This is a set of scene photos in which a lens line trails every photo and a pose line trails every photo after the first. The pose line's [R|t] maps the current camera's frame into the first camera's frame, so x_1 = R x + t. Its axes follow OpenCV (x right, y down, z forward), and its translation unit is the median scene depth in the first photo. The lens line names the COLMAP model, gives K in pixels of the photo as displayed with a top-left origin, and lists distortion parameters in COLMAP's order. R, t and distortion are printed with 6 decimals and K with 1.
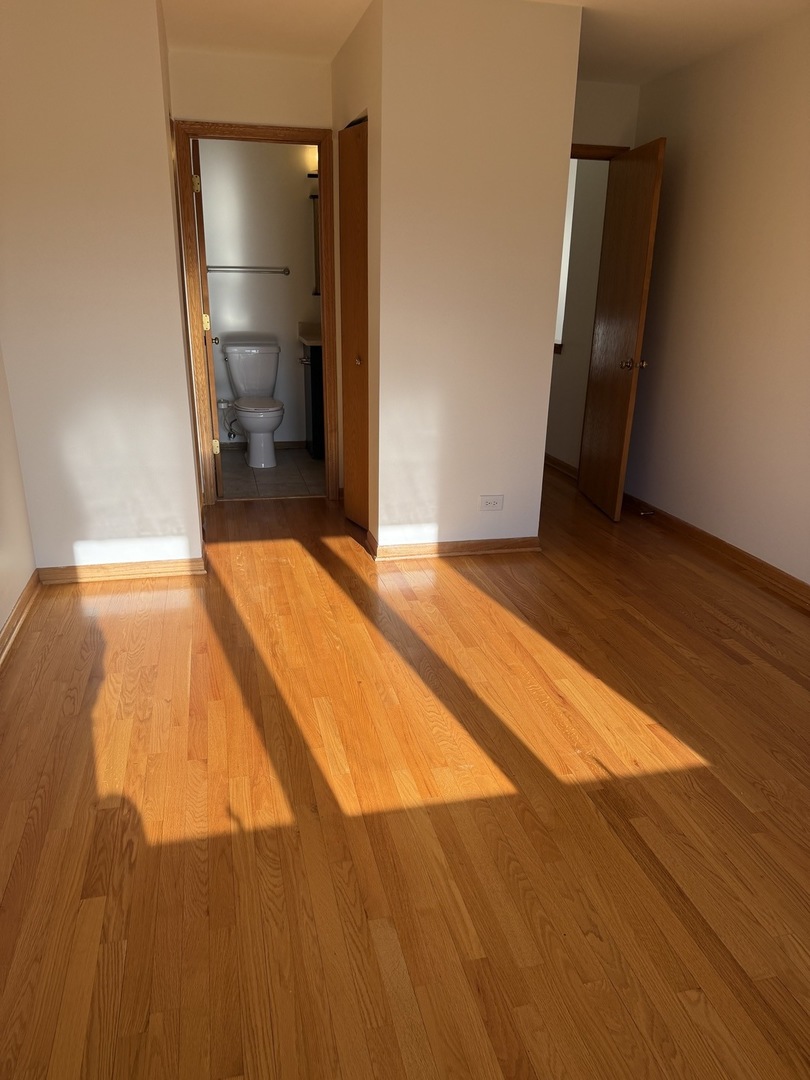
lens RADIAL K [[761.6, 0, 399.9], [0, 761.6, 544.7], [0, 0, 1]] dist [0.071047, -0.086019]
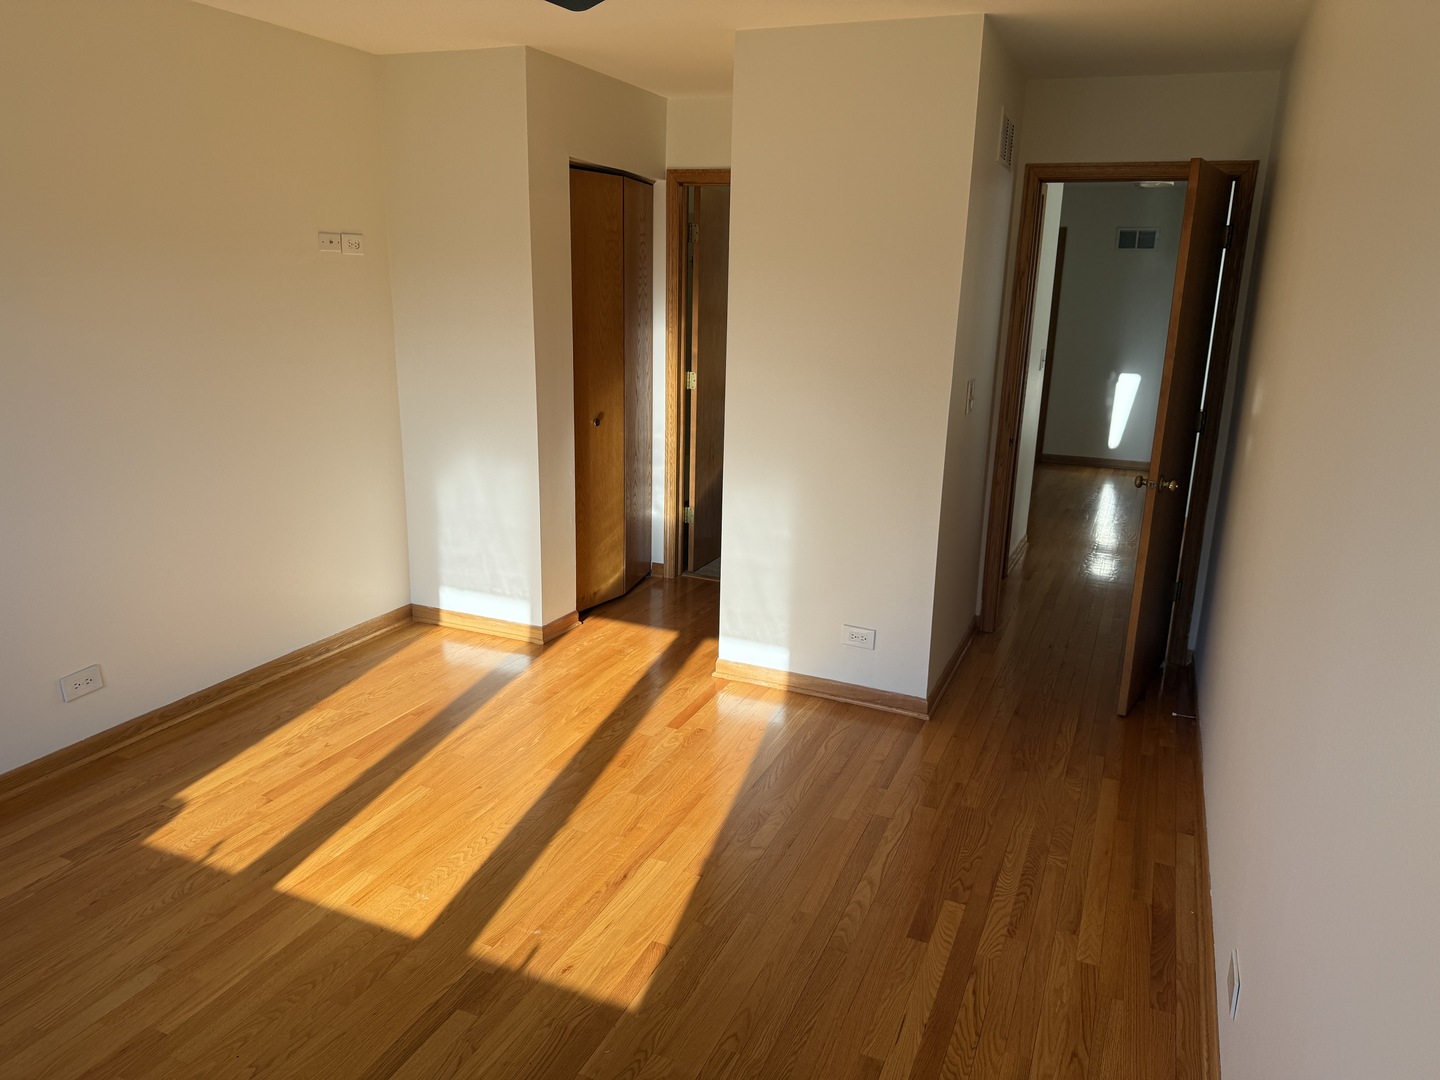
lens RADIAL K [[1015.5, 0, 700.2], [0, 1015.5, 538.3], [0, 0, 1]] dist [0.071047, -0.086019]
pose [[0.788762, 0.154913, -0.594858, 0.768766], [-0.208339, 0.977818, -0.021608, -0.127419], [0.578316, 0.140976, 0.803540, 0.119335]]
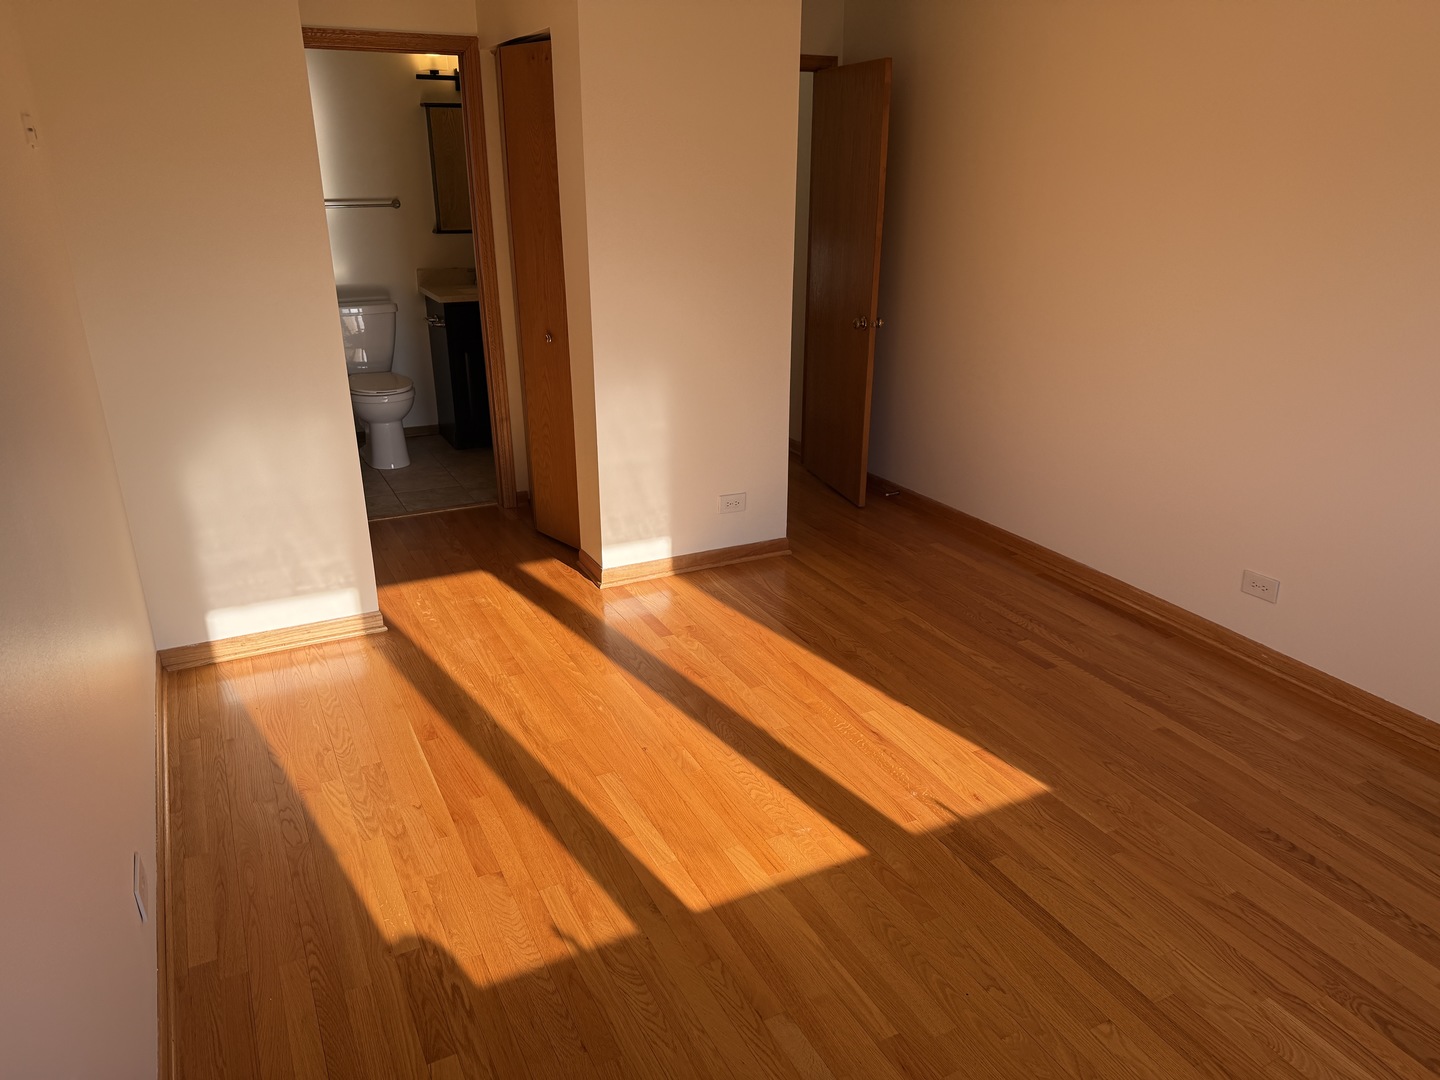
lens RADIAL K [[1015.5, 0, 727.8], [0, 1015.5, 537.5], [0, 0, 1]] dist [0.071047, -0.086019]
pose [[0.971217, -0.094332, 0.218722, -0.171164], [0.089723, 0.995486, 0.030932, -0.069979], [-0.220653, -0.010418, 0.975297, -0.095945]]
